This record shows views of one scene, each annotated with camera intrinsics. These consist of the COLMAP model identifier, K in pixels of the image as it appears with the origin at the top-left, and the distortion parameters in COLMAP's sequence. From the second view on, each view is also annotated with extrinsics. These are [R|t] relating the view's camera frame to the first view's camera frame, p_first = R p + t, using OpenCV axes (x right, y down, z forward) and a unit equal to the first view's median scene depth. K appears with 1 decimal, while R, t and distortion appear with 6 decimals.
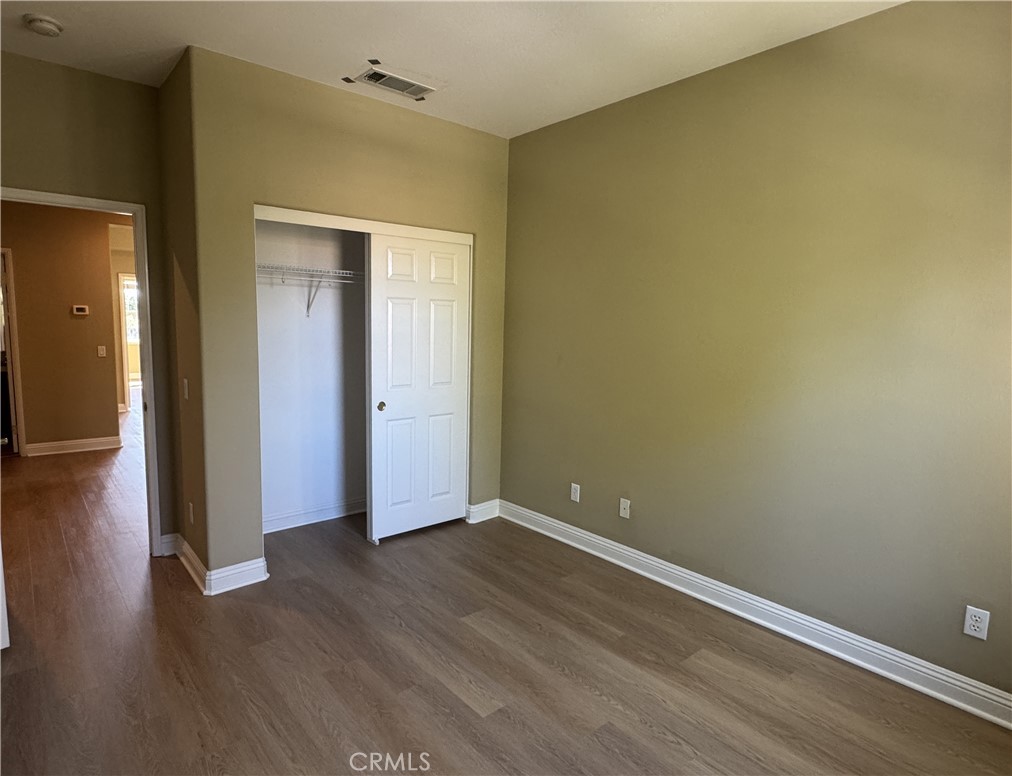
lens RADIAL K [[588.2, 0, 506.0], [0, 588.2, 388.0], [0, 0, 1]] dist [-0.002637, -0.001111]
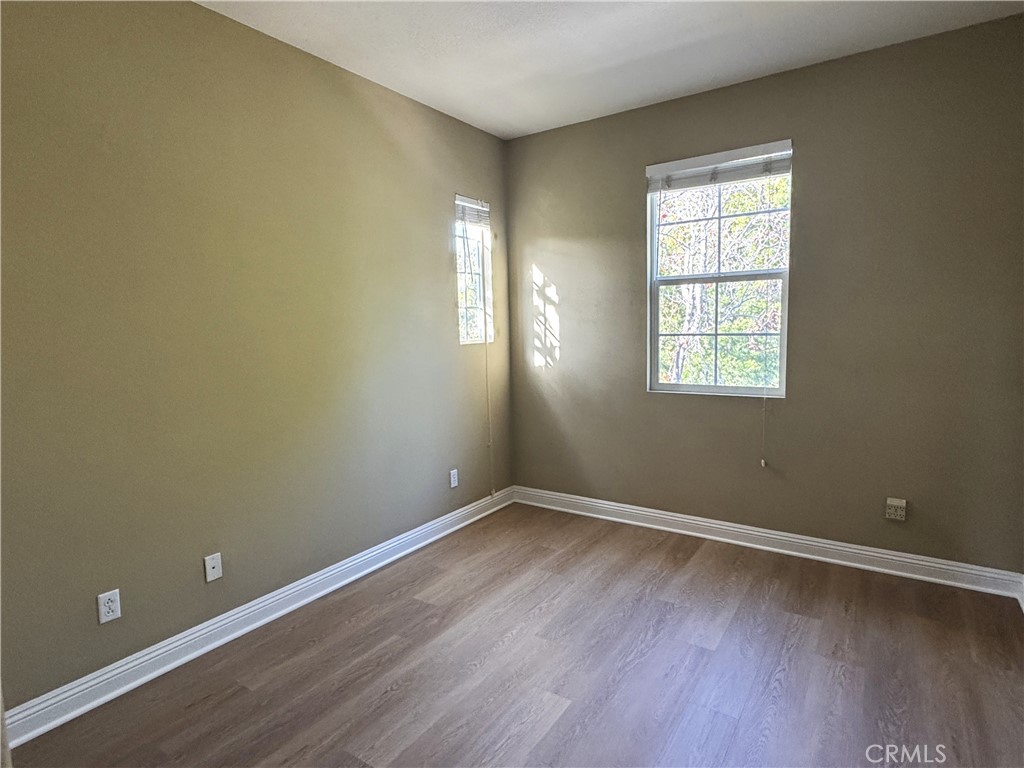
lens RADIAL K [[569.6, 0, 512.0], [0, 569.6, 384.0], [0, 0, 1]] dist [-0.000858, 0.000403]
pose [[-0.265310, -0.121539, 0.956472, -0.688438], [0.134892, 0.977587, 0.161639, -0.102652], [-0.954680, 0.171905, -0.242970, 0.988362]]
